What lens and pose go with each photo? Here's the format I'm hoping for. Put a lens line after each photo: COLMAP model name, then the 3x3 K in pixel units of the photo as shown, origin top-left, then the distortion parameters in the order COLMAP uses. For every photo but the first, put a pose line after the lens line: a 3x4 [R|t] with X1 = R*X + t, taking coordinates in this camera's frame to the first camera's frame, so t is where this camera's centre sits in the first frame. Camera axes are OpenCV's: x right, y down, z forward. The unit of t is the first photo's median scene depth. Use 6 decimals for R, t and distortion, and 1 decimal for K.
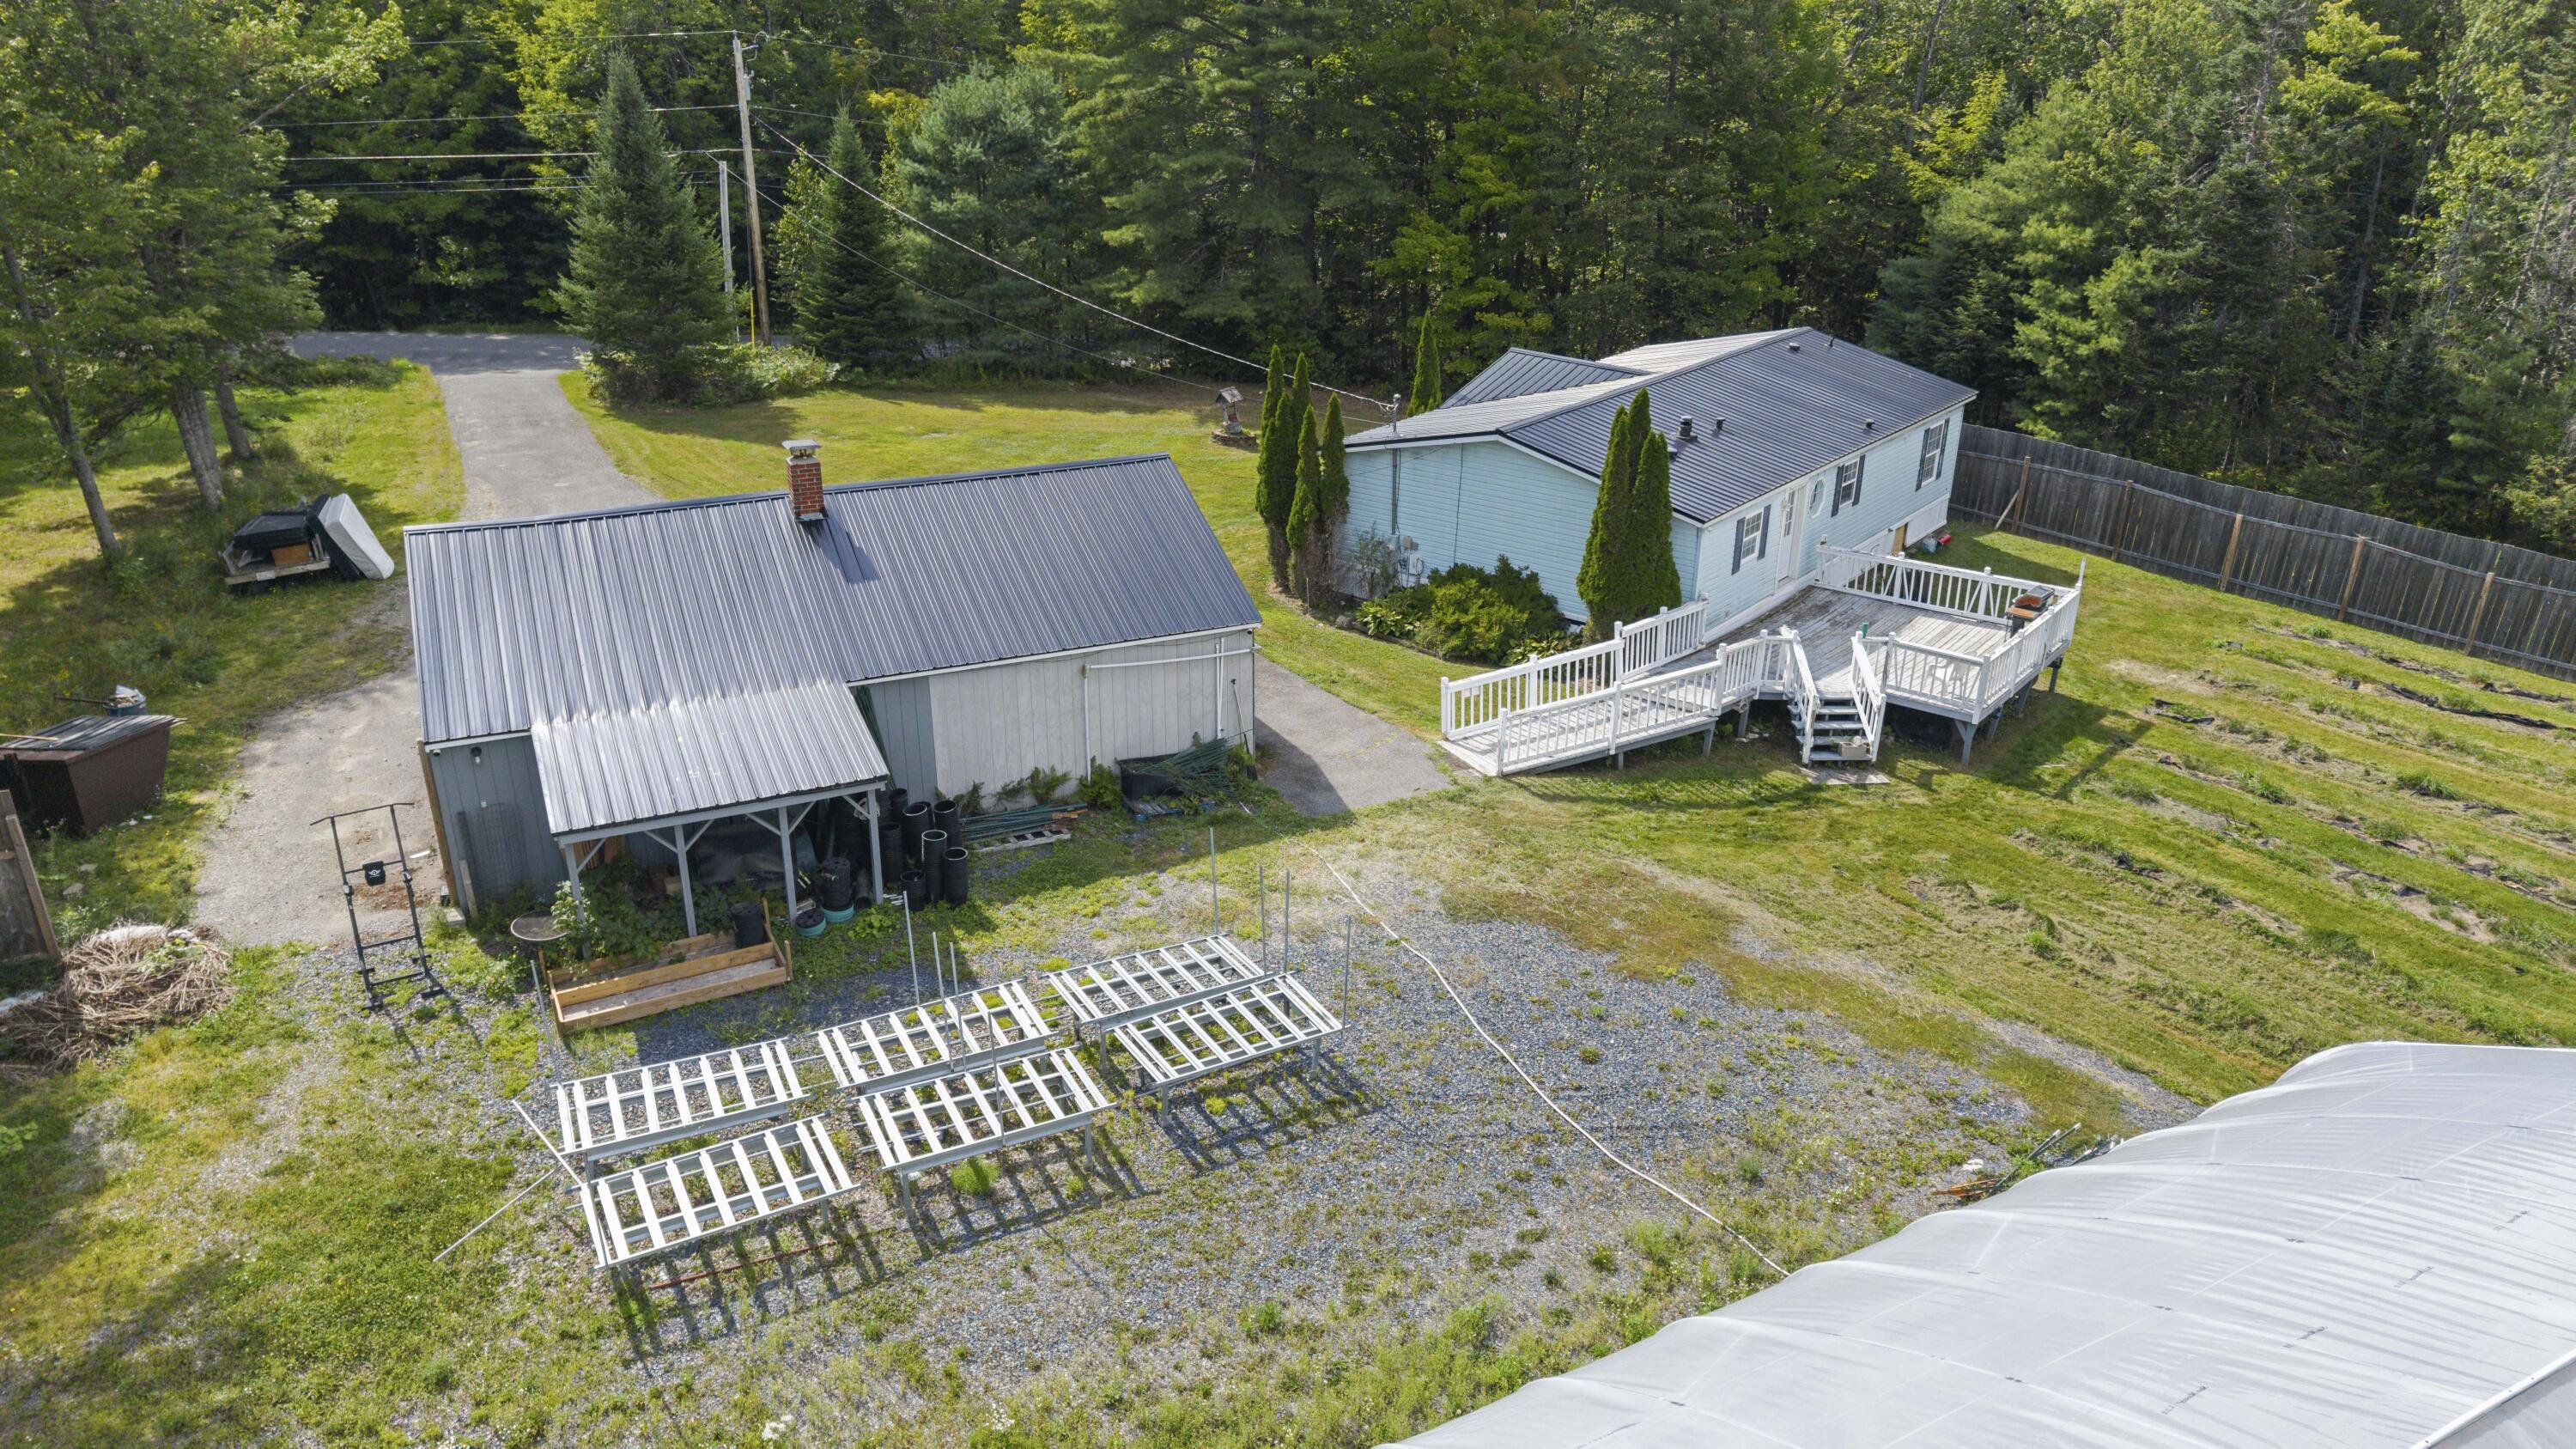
lens RADIAL K [[1742.9, 0, 1348.2], [0, 1742.9, 732.6], [0, 0, 1]] dist [-0.010393, -0.003504]
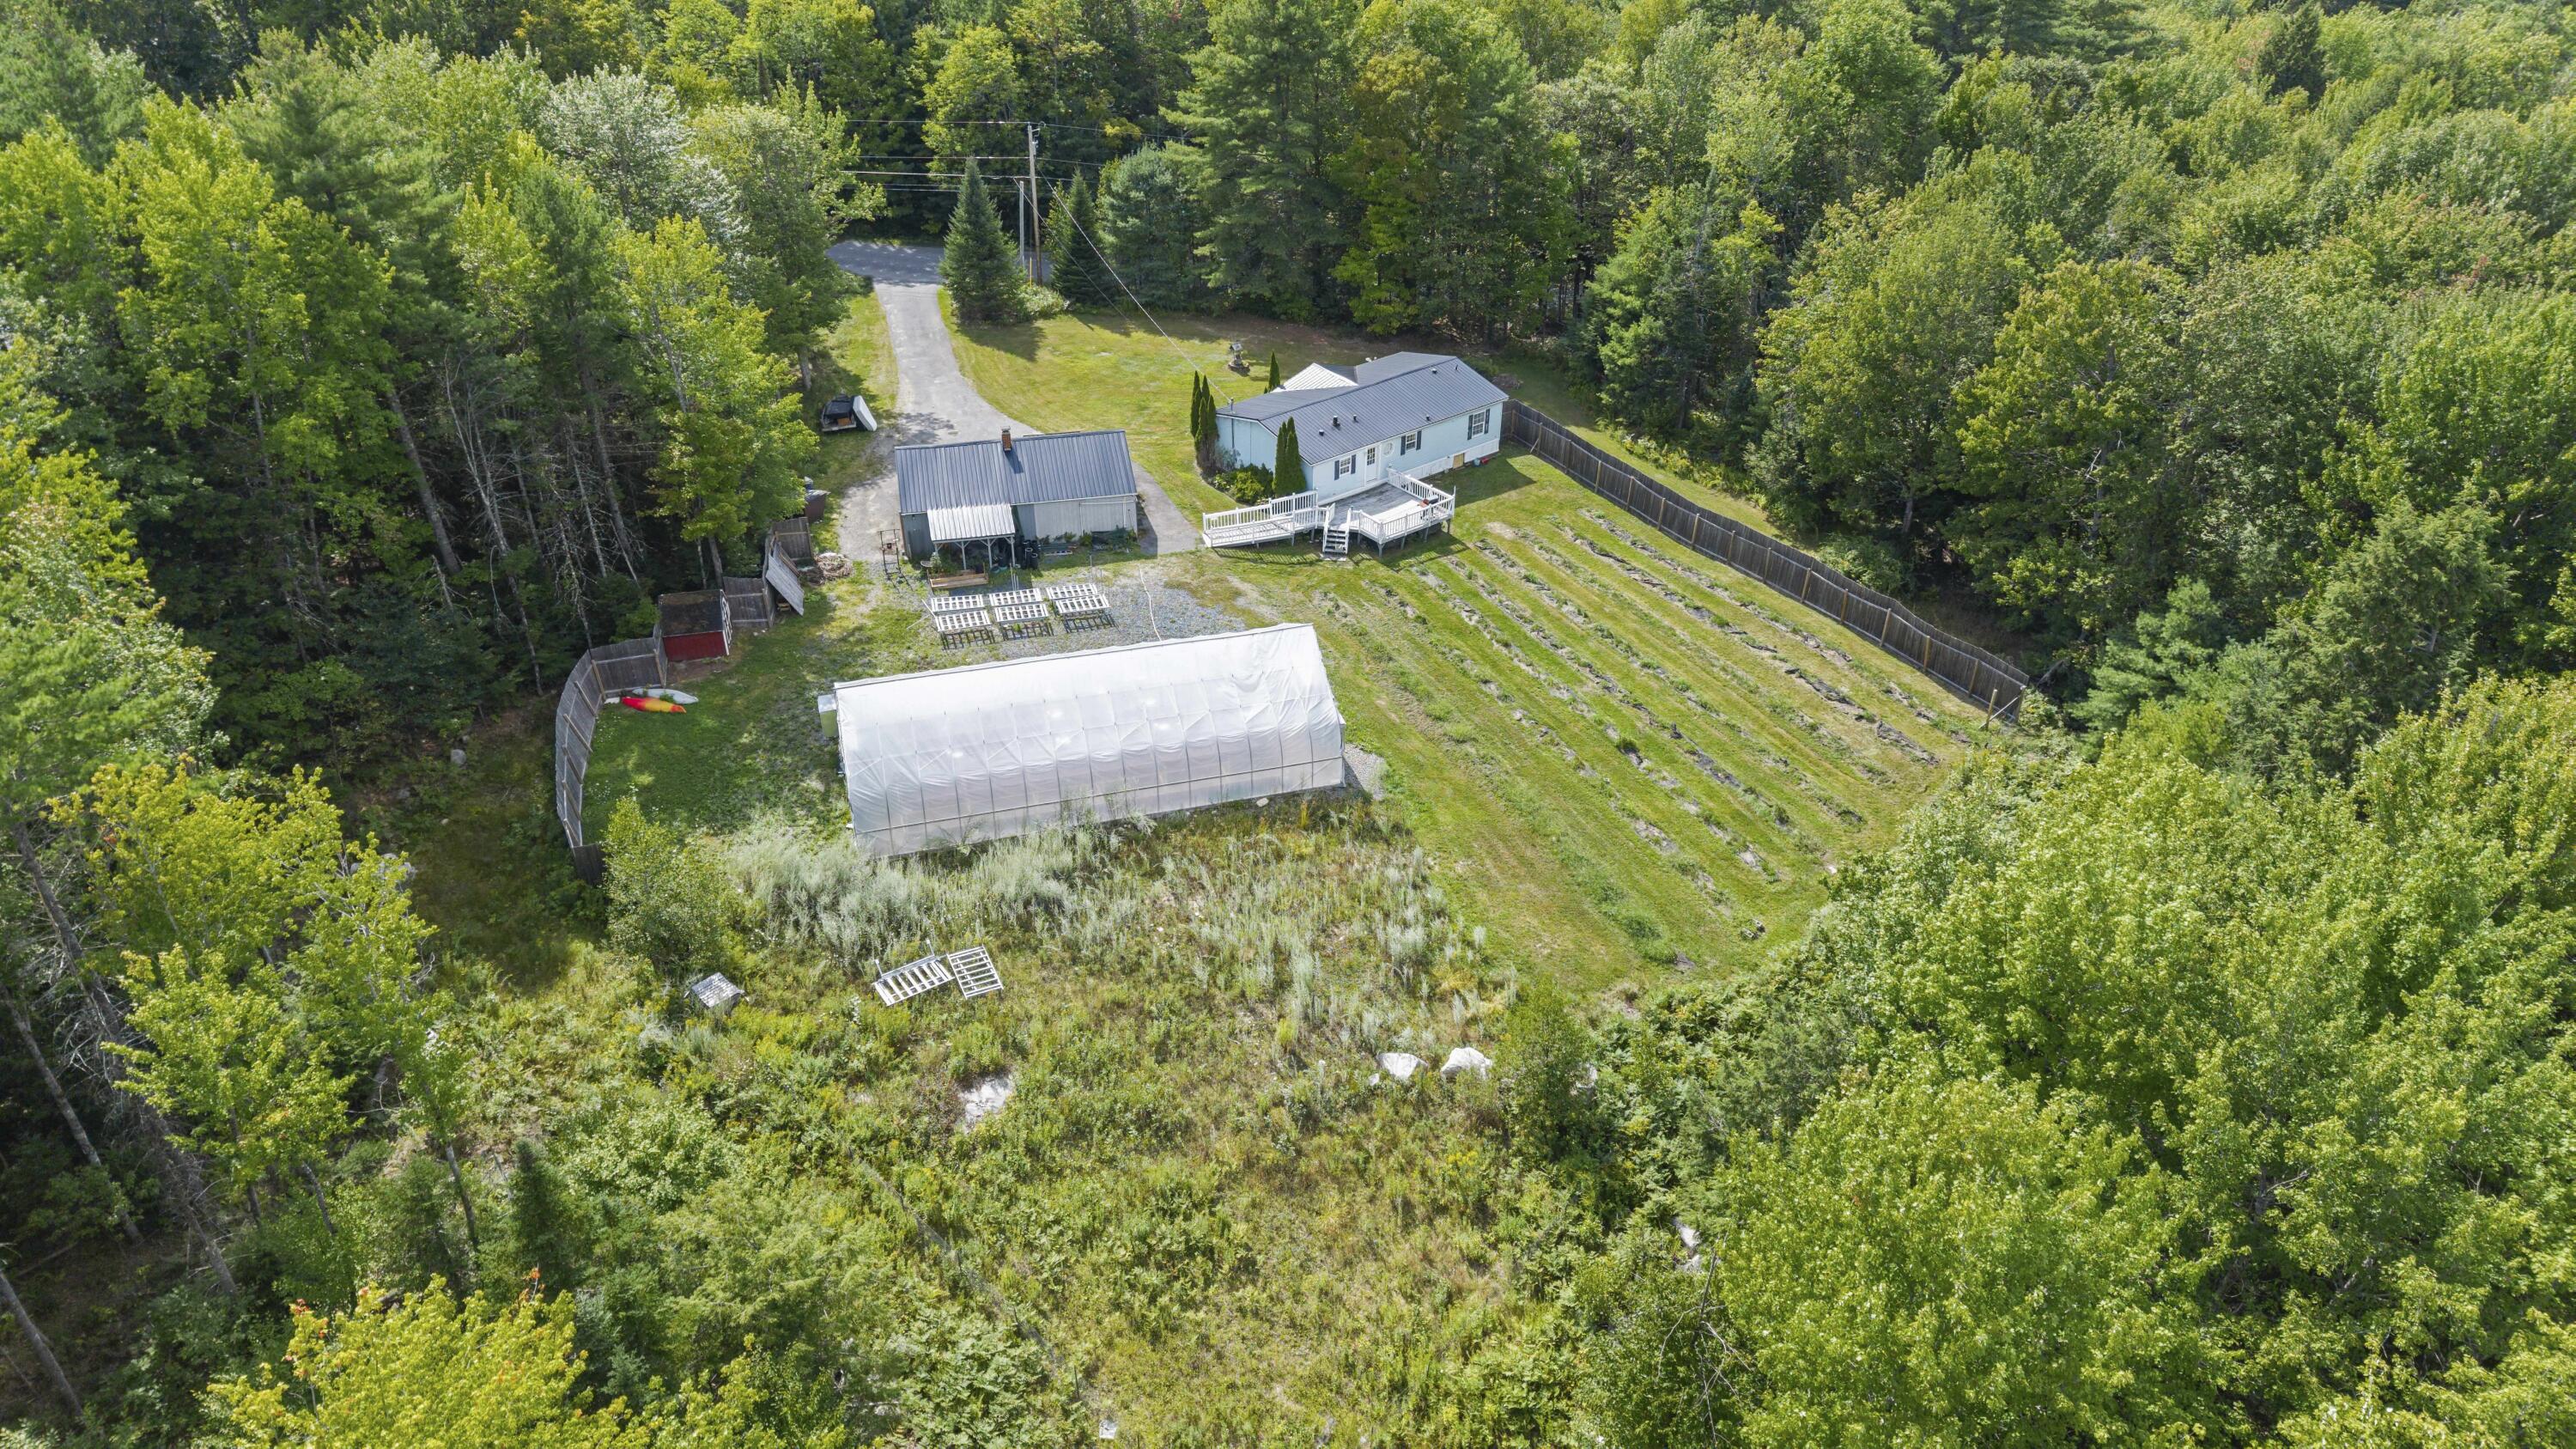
lens RADIAL K [[1784.5, 0, 1287.6], [0, 1784.5, 742.5], [0, 0, 1]] dist [0.043883, -0.049342]
pose [[0.971402, 0.119282, -0.205307, 0.868864], [-0.083778, 0.981229, 0.173696, -0.188166], [0.222172, -0.151529, 0.963161, -2.003282]]
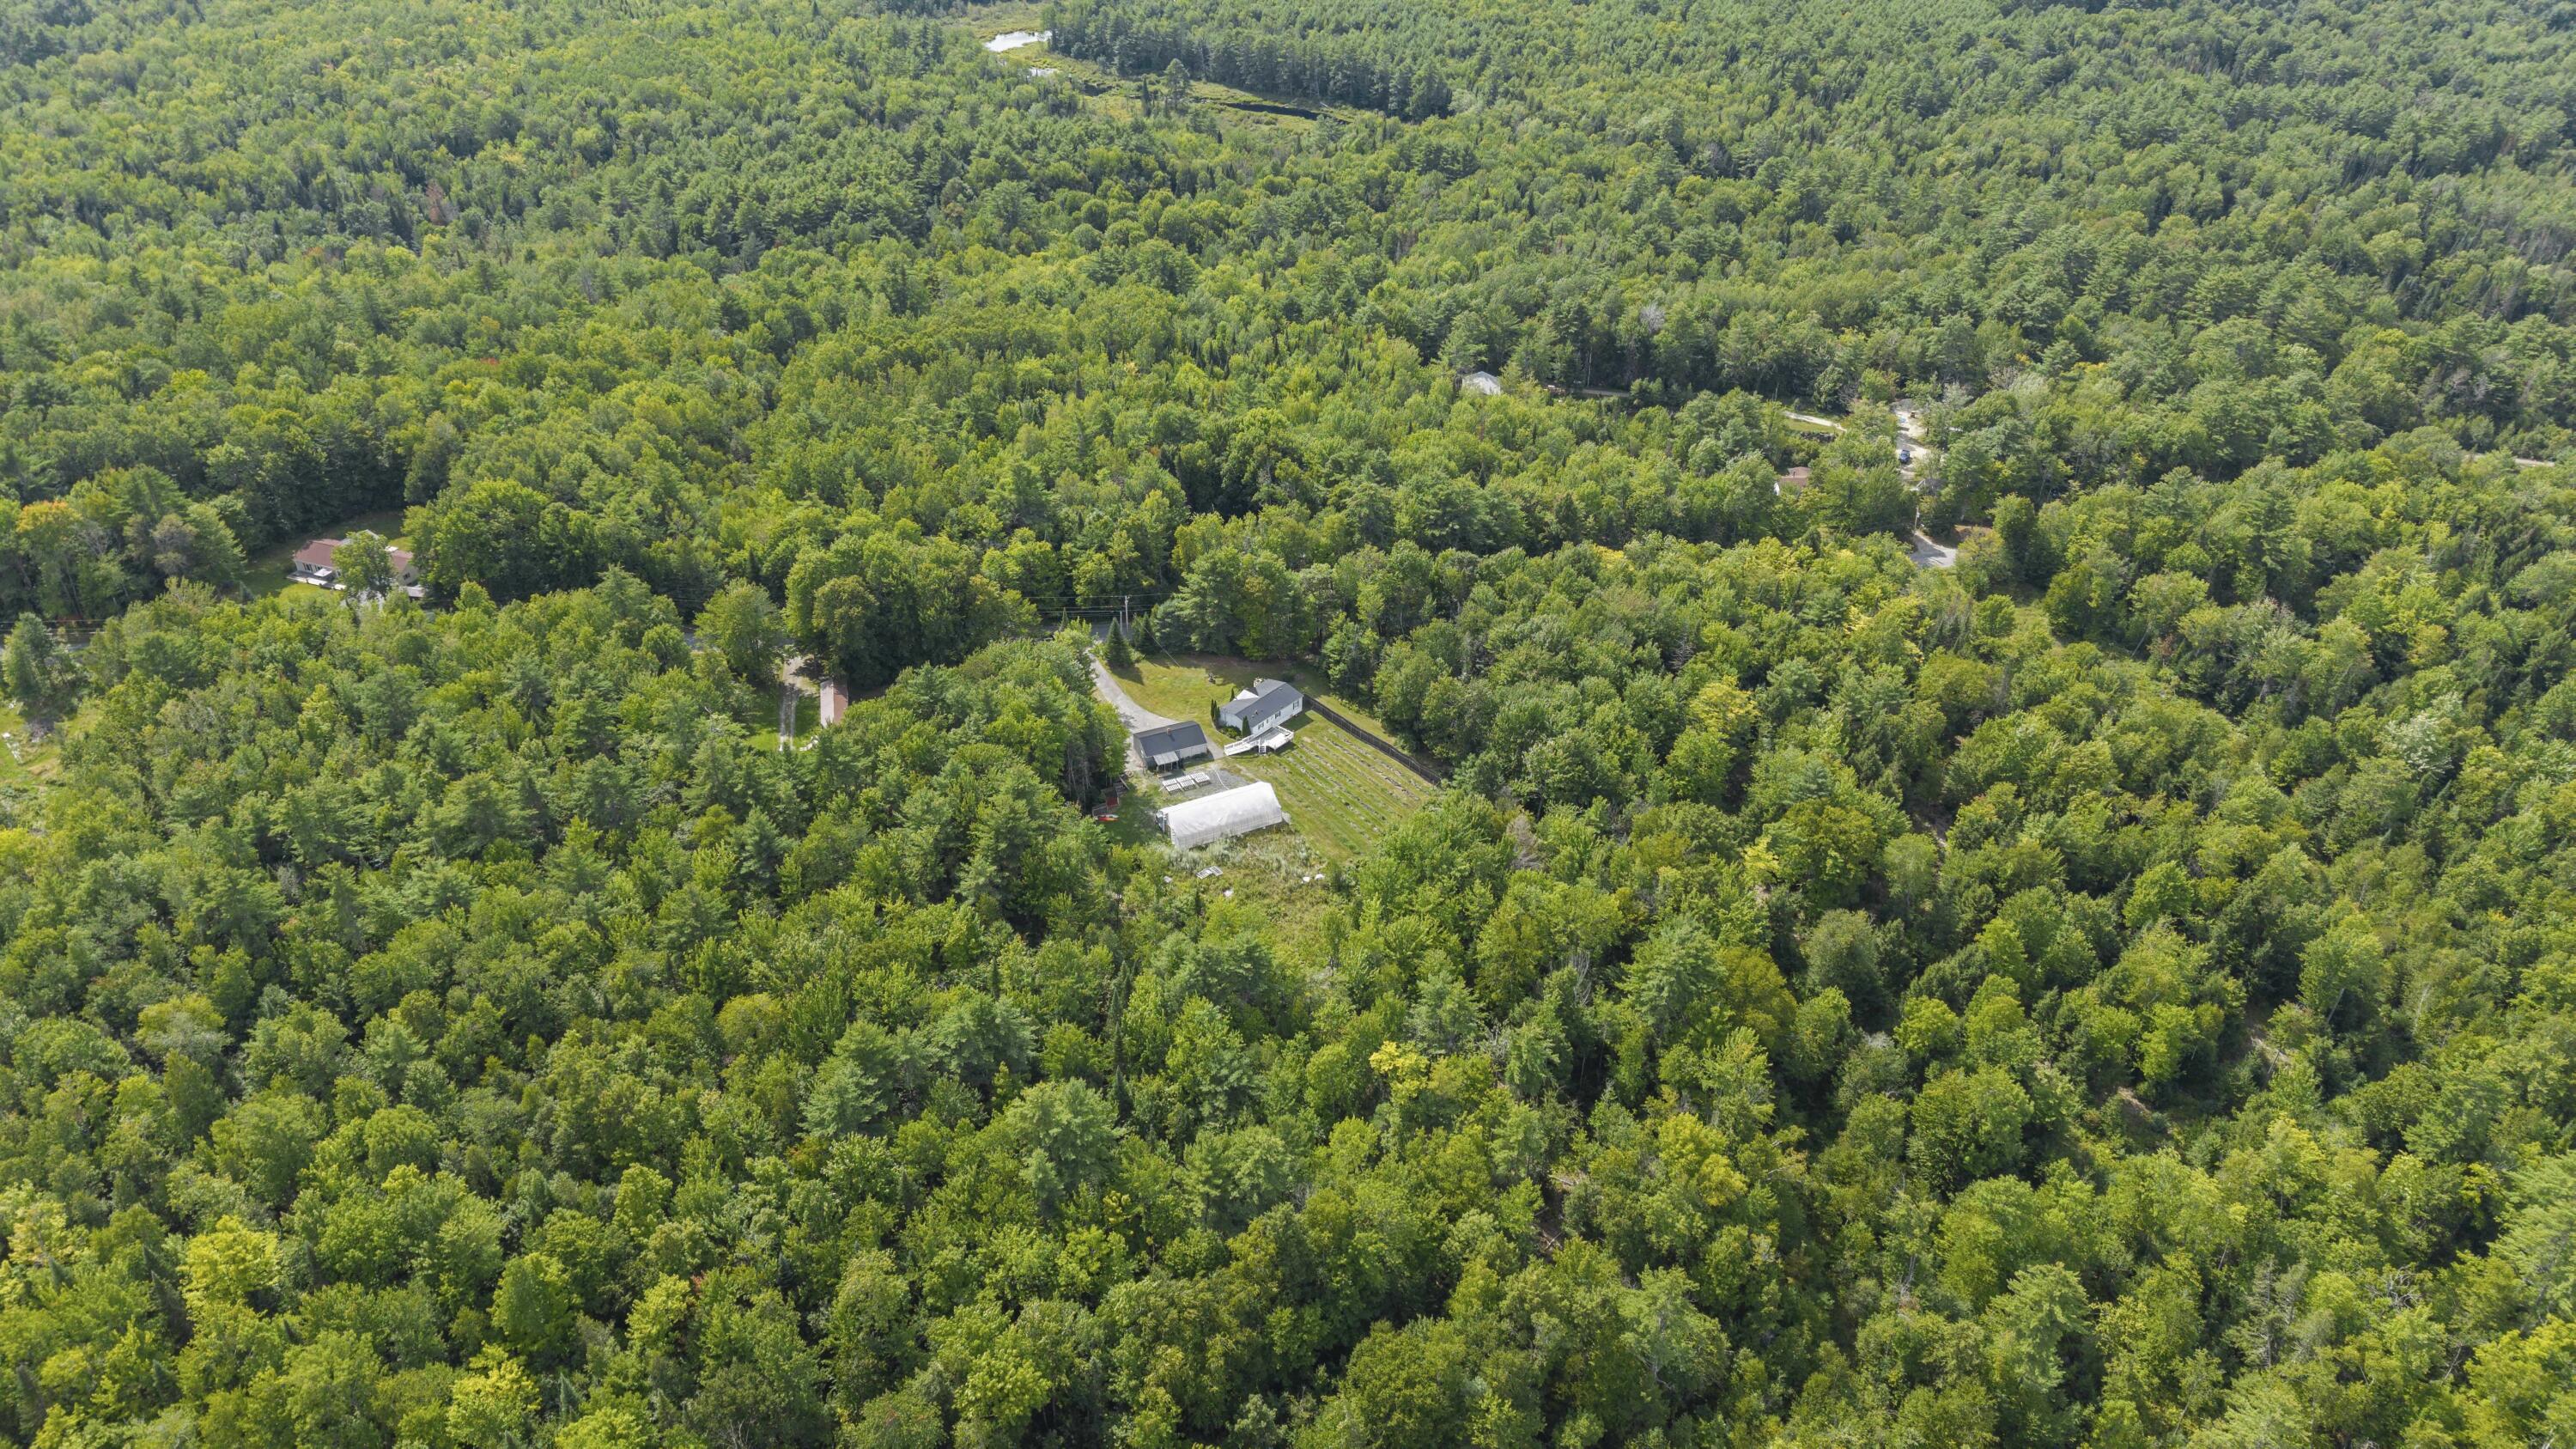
lens RADIAL K [[1784.5, 0, 1287.6], [0, 1784.5, 742.5], [0, 0, 1]] dist [0.043883, -0.049342]
pose [[0.997345, 0.023514, -0.068918, 1.185716], [-0.010143, 0.982063, 0.188282, -2.100979], [0.072109, -0.187083, 0.979694, -9.653083]]
